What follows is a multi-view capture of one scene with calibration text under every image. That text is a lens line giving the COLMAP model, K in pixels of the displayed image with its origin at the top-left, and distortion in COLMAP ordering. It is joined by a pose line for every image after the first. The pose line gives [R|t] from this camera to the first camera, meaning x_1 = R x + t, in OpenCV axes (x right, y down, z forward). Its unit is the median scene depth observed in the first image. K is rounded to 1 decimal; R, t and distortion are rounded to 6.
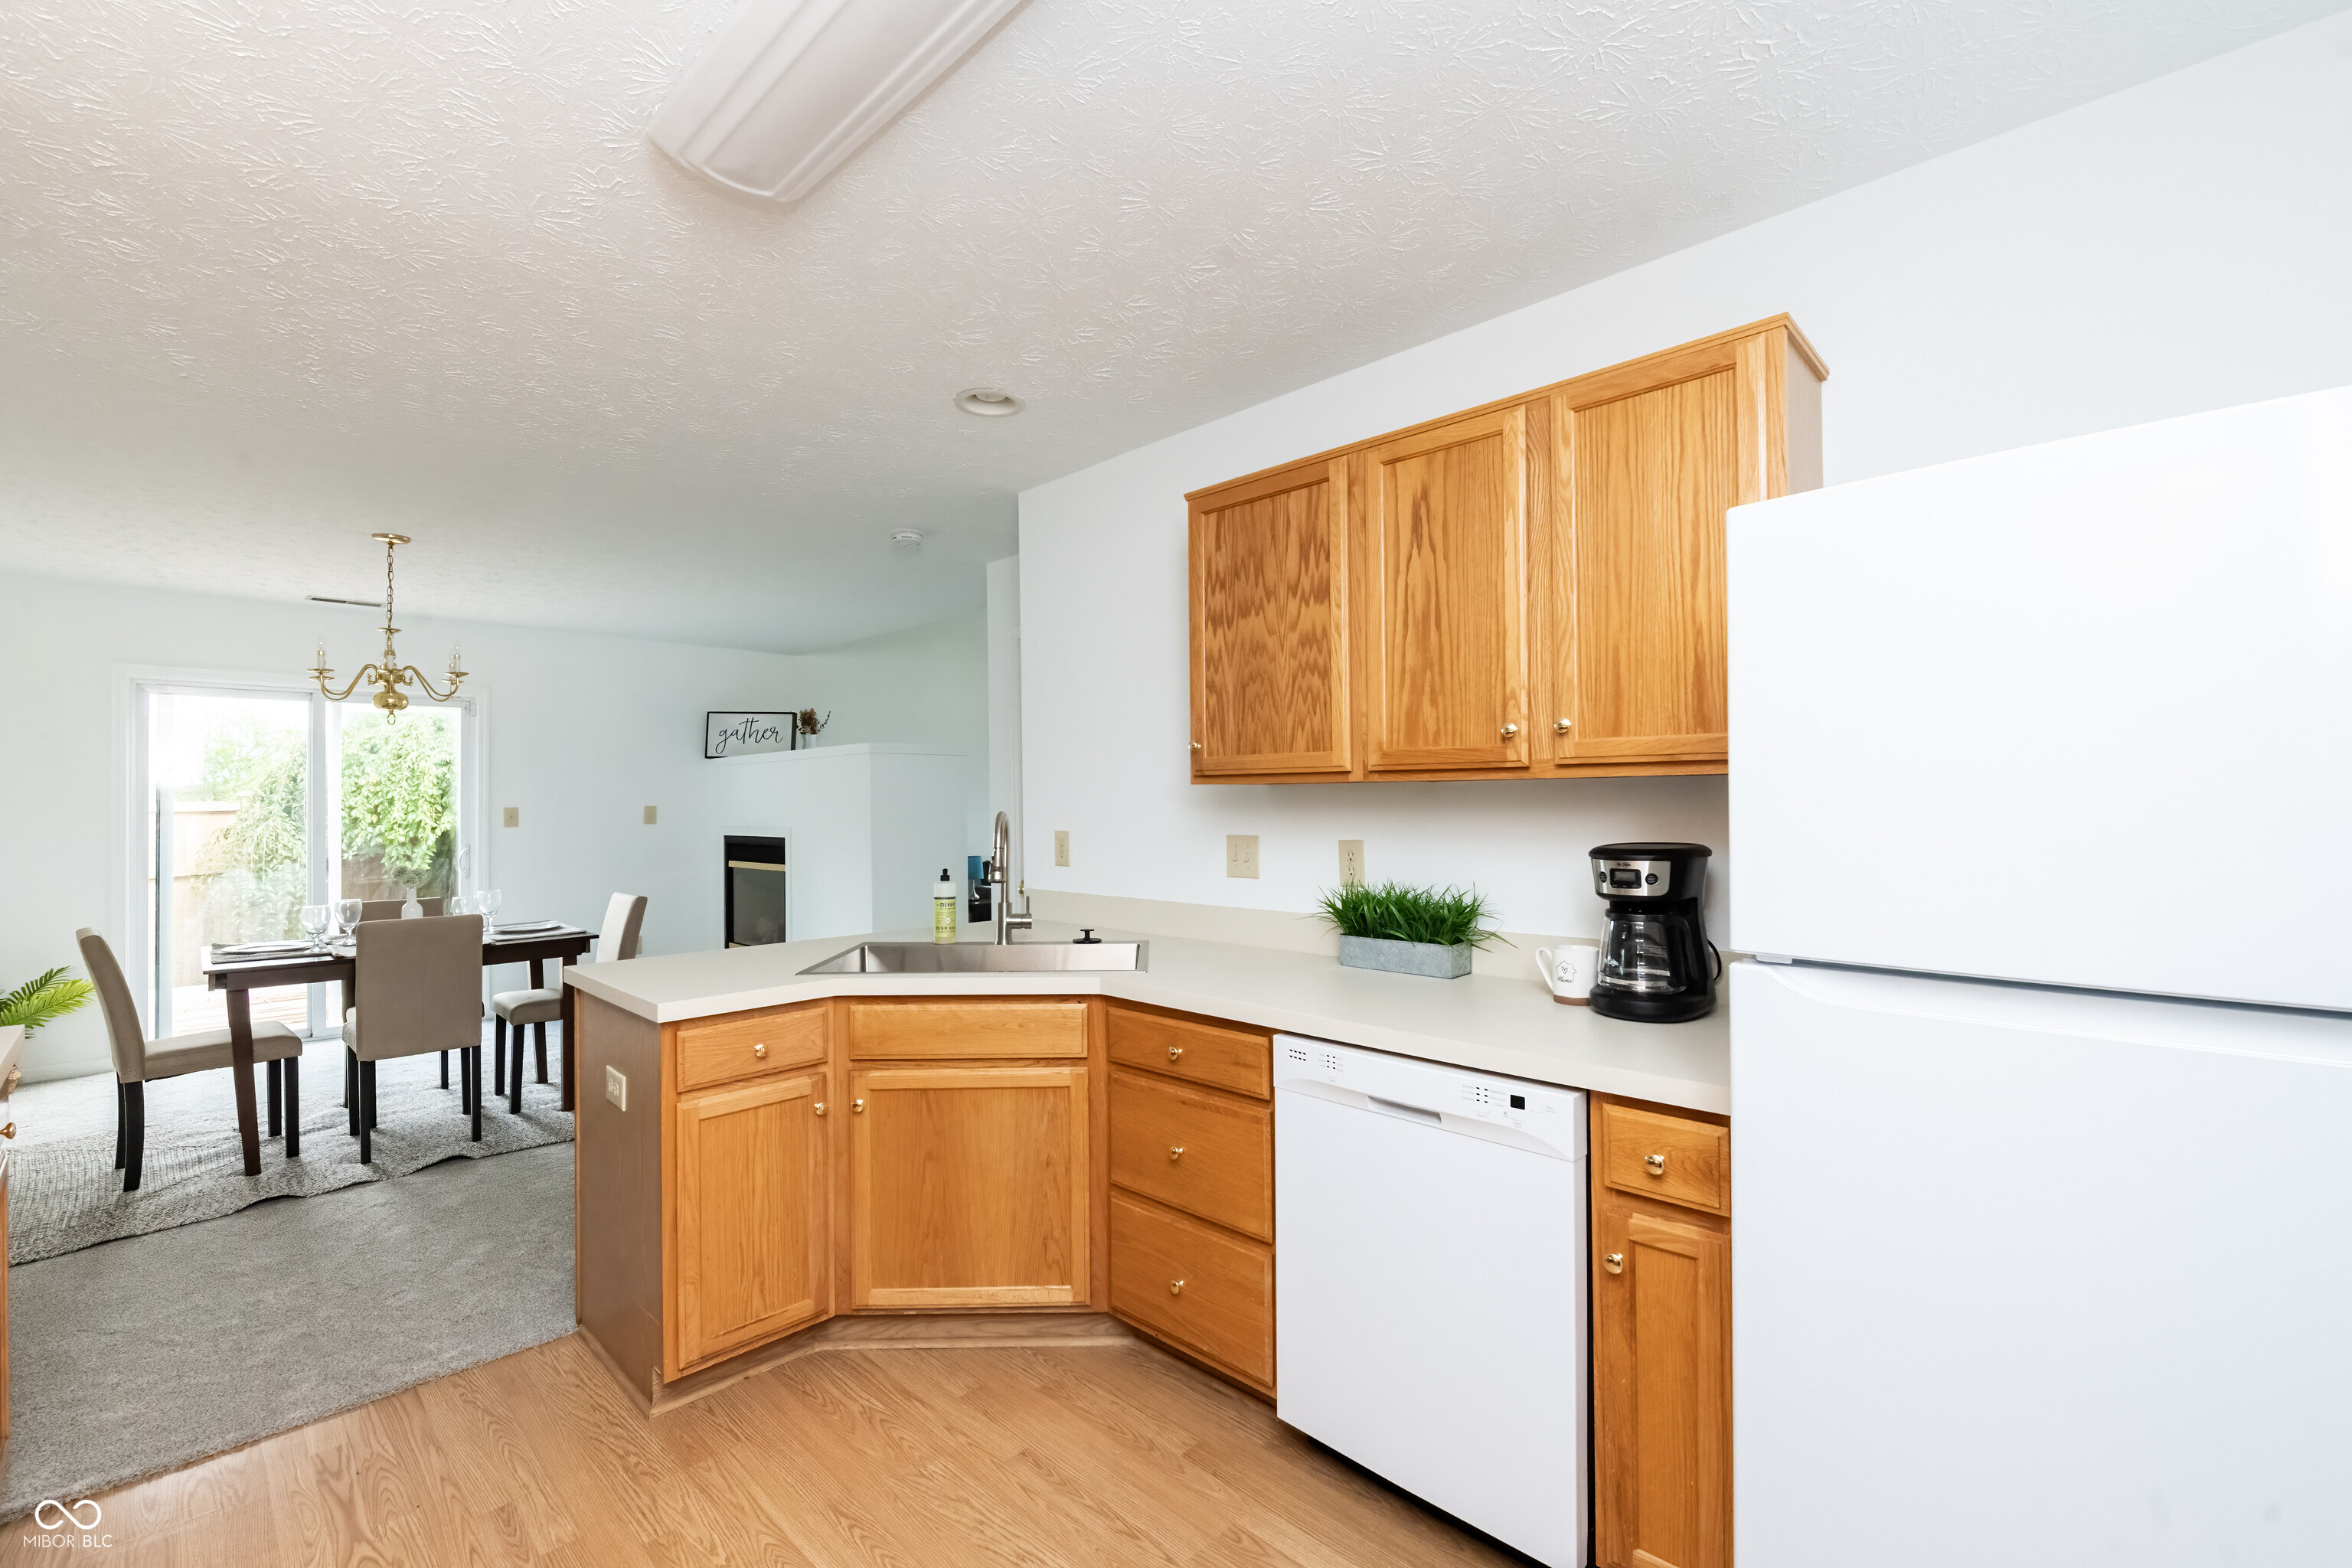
lens RADIAL K [[985.0, 0, 1170.6], [0, 985.0, 785.3], [0, 0, 1]] dist [-0.004314, -0.001428]
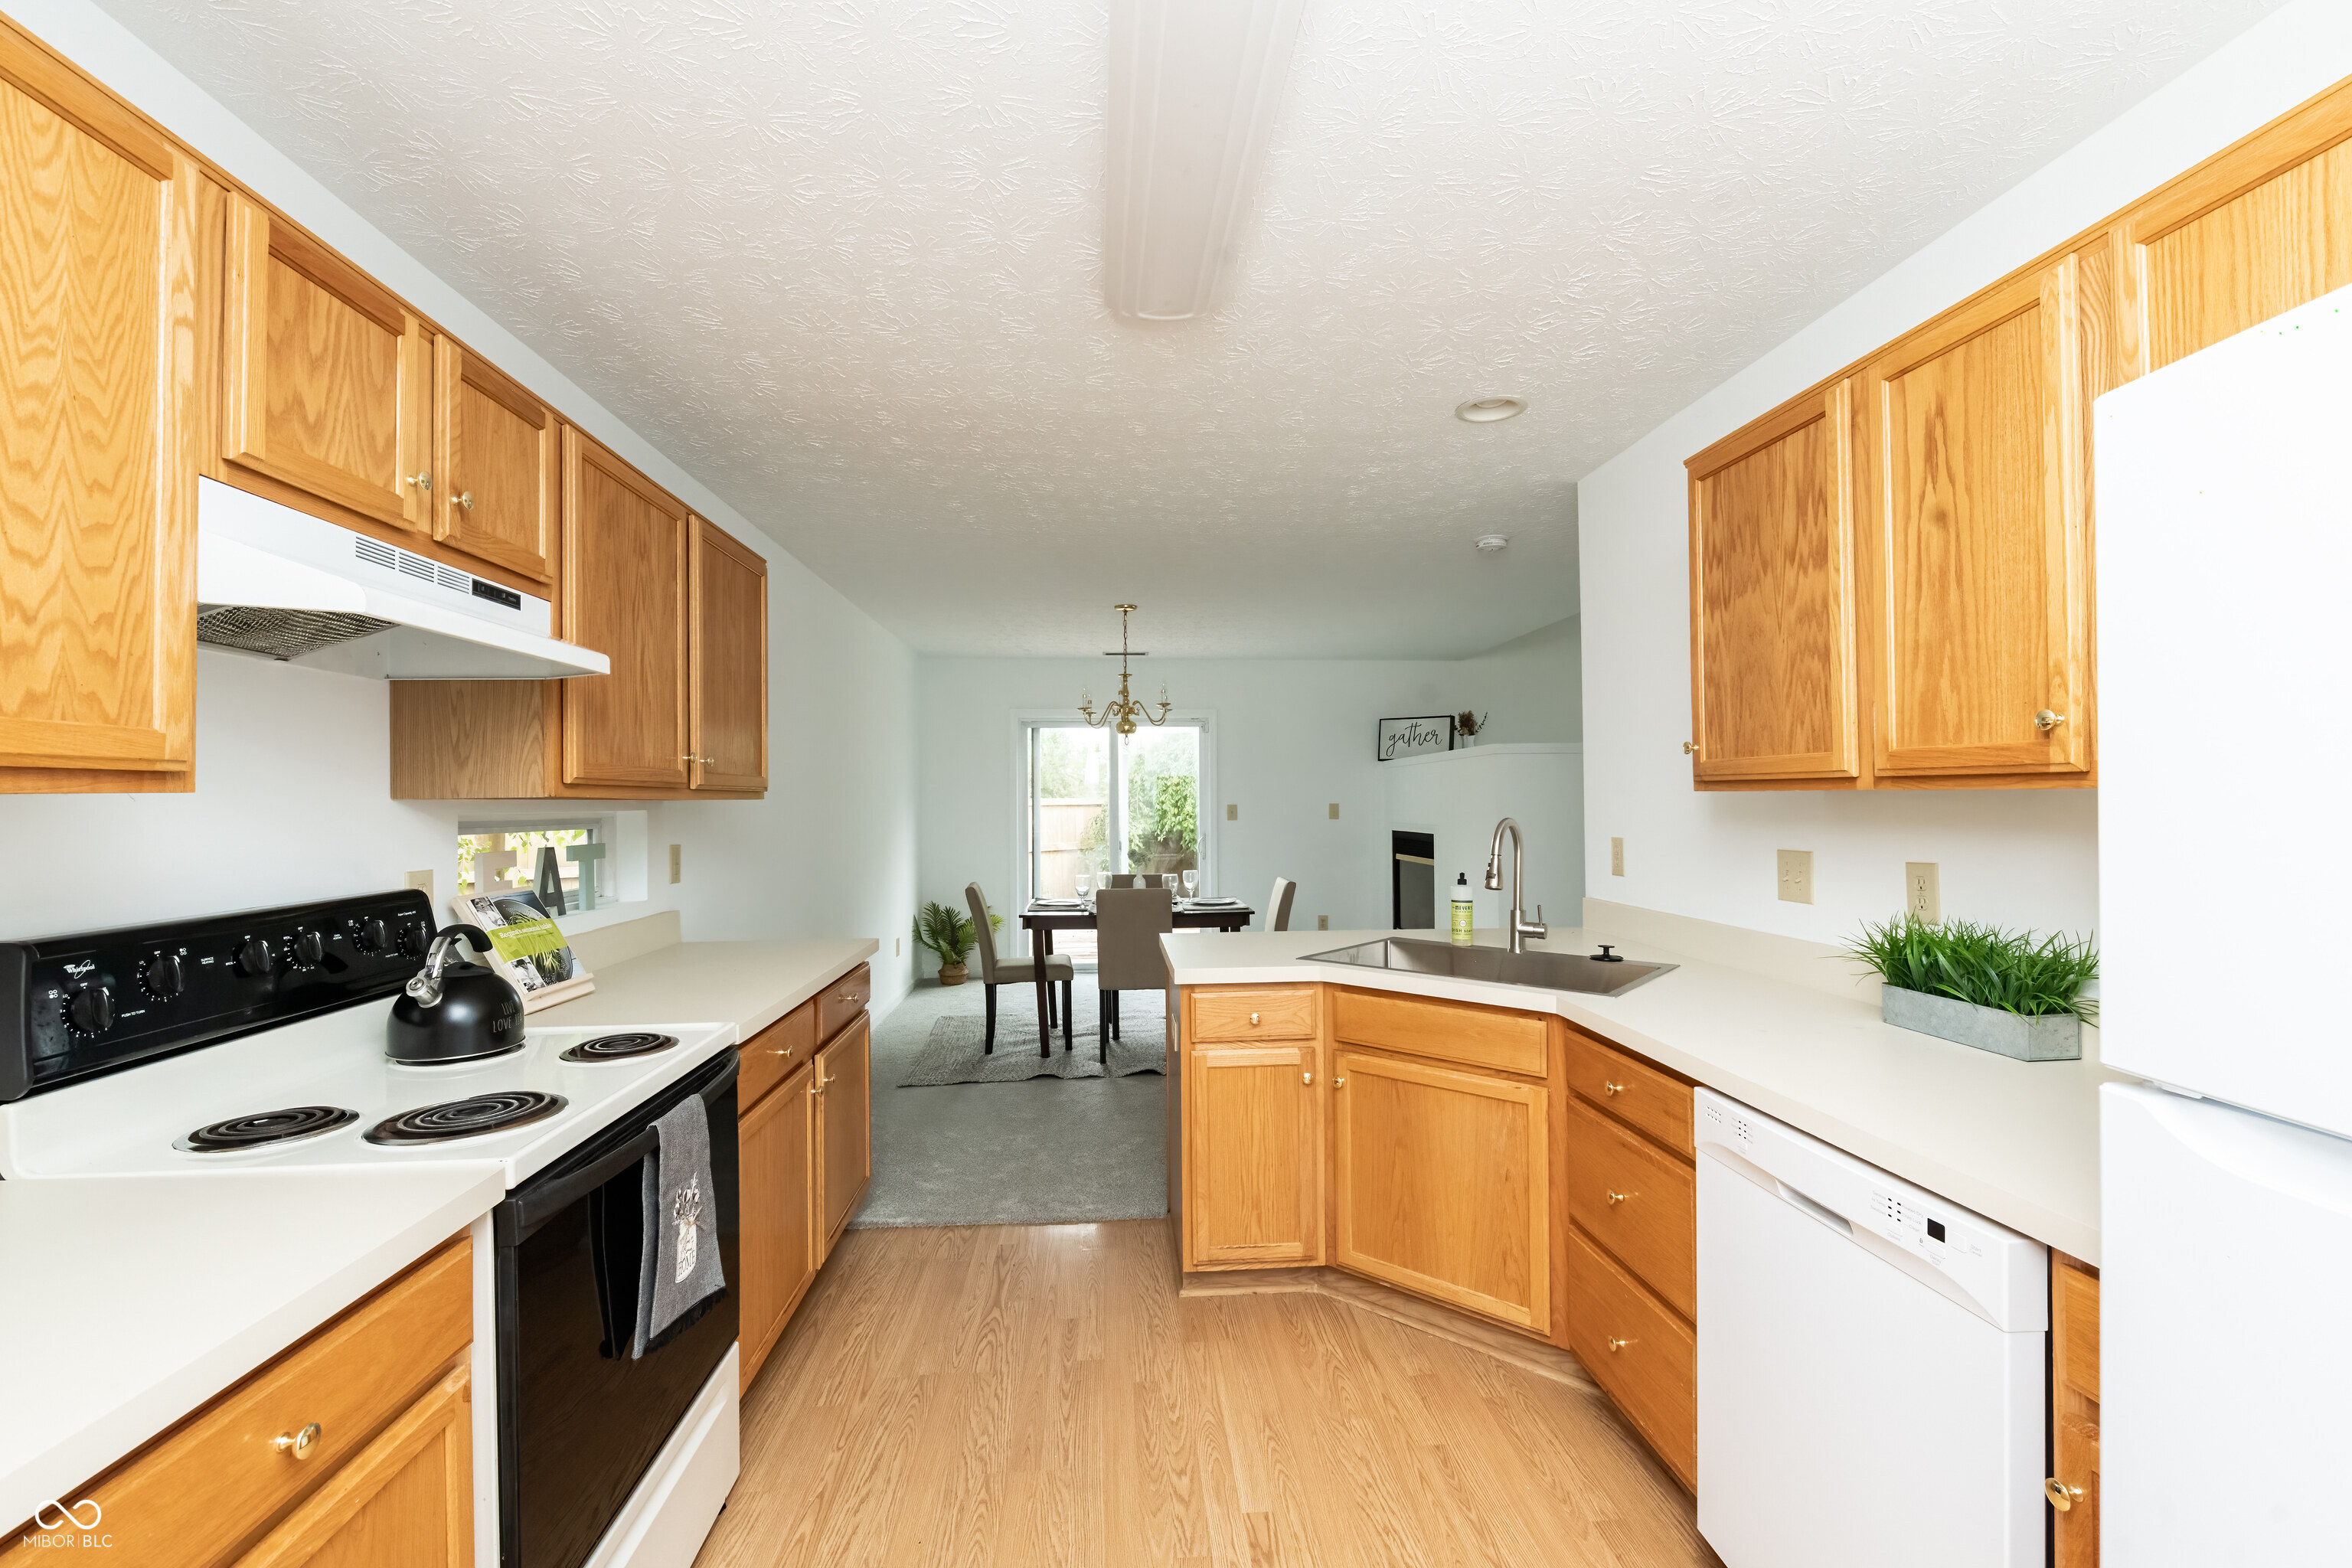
lens RADIAL K [[976.1, 0, 1176.0], [0, 976.1, 784.0], [0, 0, 1]] dist [-0.006574, -0.000948]
pose [[0.755797, -0.007763, -0.654760, 0.265011], [0.010662, 0.999943, 0.000452, -0.013832], [0.654720, -0.007323, 0.755836, 0.049182]]
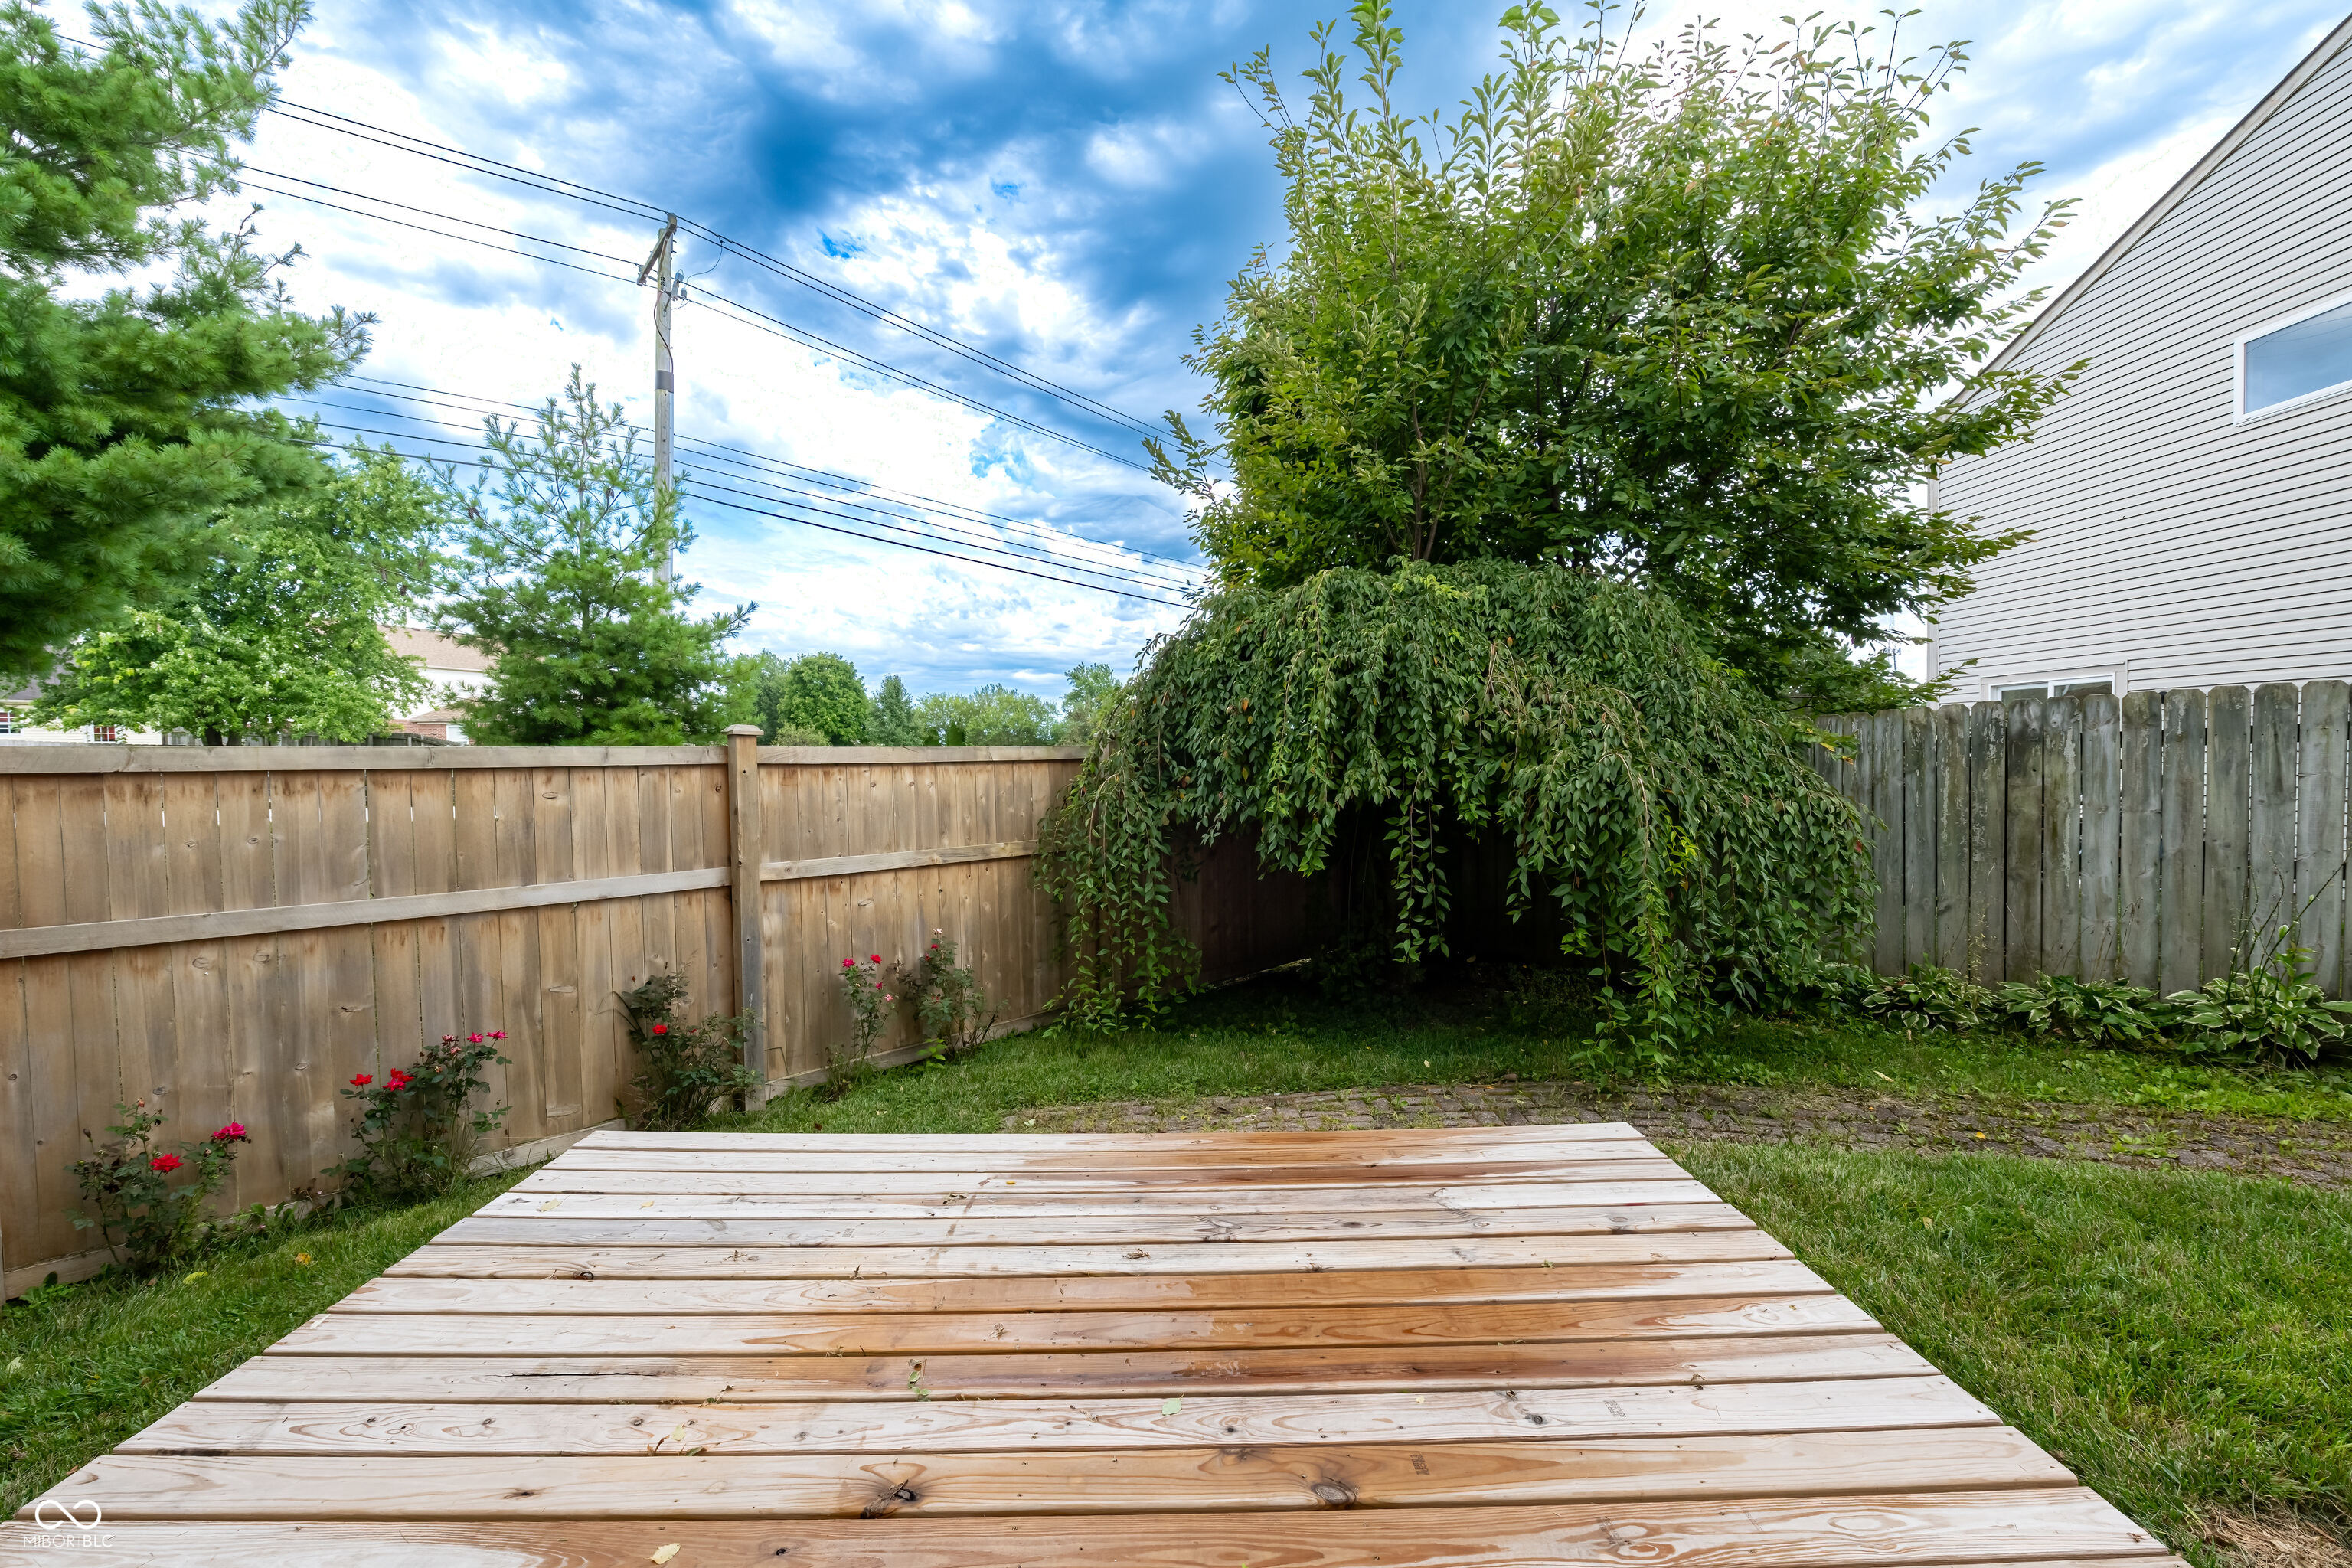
lens RADIAL K [[985.0, 0, 1170.6], [0, 985.0, 785.3], [0, 0, 1]] dist [-0.004314, -0.001428]
pose [[0.698653, 0.019516, -0.715194, -2.452117], [0.013818, 0.999073, 0.040761, 0.096860], [0.715327, -0.038360, 0.697736, 3.223651]]
